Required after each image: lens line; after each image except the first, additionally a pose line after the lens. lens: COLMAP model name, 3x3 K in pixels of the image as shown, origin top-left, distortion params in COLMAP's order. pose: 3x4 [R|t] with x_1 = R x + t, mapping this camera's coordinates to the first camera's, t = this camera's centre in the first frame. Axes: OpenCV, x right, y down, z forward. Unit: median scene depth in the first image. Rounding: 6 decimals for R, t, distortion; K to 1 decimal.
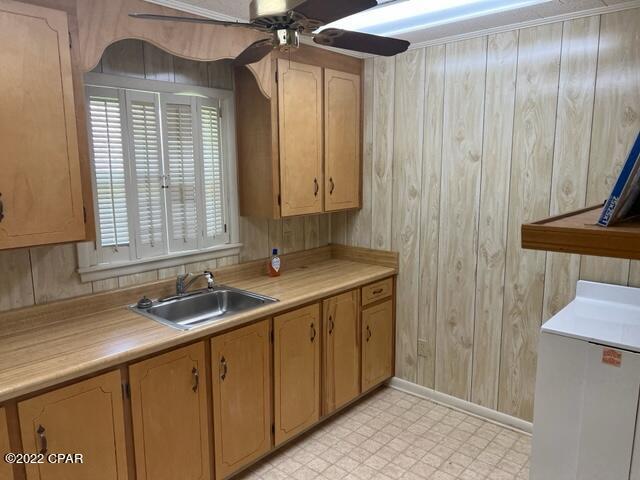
lens RADIAL K [[480.0, 0, 320.1], [0, 480.0, 239.1], [0, 0, 1]] dist [0.001836, 0.000291]
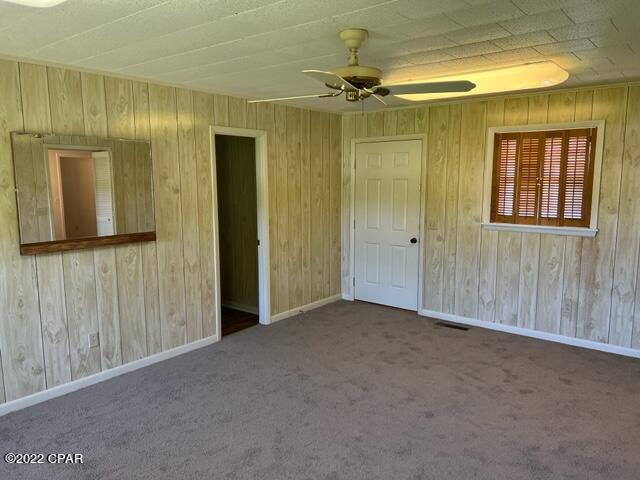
lens RADIAL K [[480.0, 0, 320.1], [0, 480.0, 242.0], [0, 0, 1]] dist [0.001836, 0.000291]
pose [[-0.051331, -0.126422, 0.990648, -1.047001], [0.168768, 0.976591, 0.133372, -0.128348], [-0.984318, 0.174036, -0.028794, 0.595724]]
